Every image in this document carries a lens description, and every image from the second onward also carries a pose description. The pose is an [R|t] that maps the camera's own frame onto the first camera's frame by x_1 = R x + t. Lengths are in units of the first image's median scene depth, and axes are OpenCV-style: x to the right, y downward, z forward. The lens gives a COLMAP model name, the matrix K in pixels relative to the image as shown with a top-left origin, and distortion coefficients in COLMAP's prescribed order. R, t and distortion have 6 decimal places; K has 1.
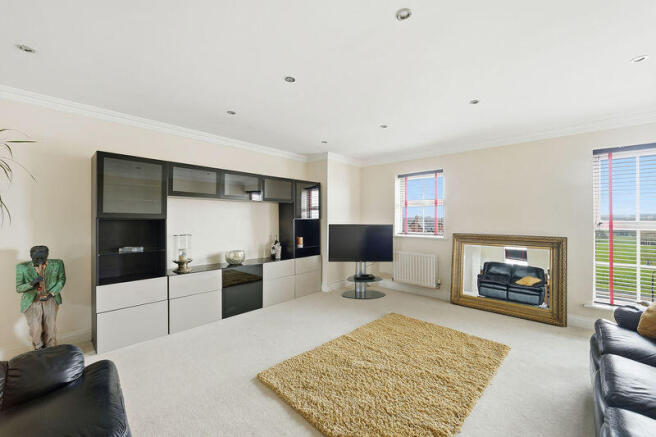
lens RADIAL K [[268.1, 0, 329.3], [0, 268.1, 221.2], [0, 0, 1]] dist [0.000729, 0.000321]
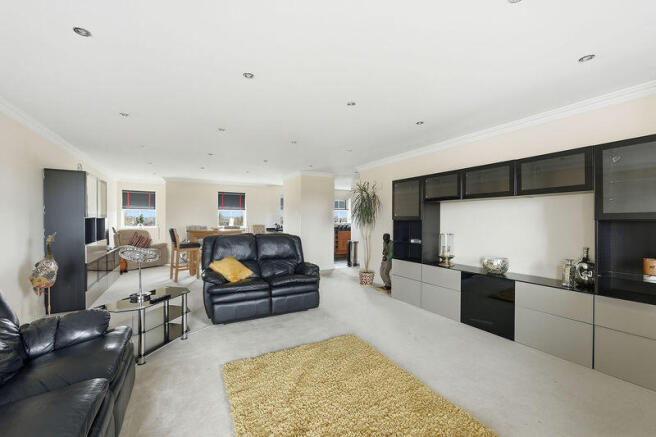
lens RADIAL K [[268.1, 0, 330.1], [0, 268.1, 215.7], [0, 0, 1]] dist [0.000729, 0.000321]
pose [[-0.295520, -0.011831, -0.955263, 0.713282], [0.001518, 0.999916, -0.012854, -0.012708], [0.955335, -0.005249, -0.295478, 0.869667]]
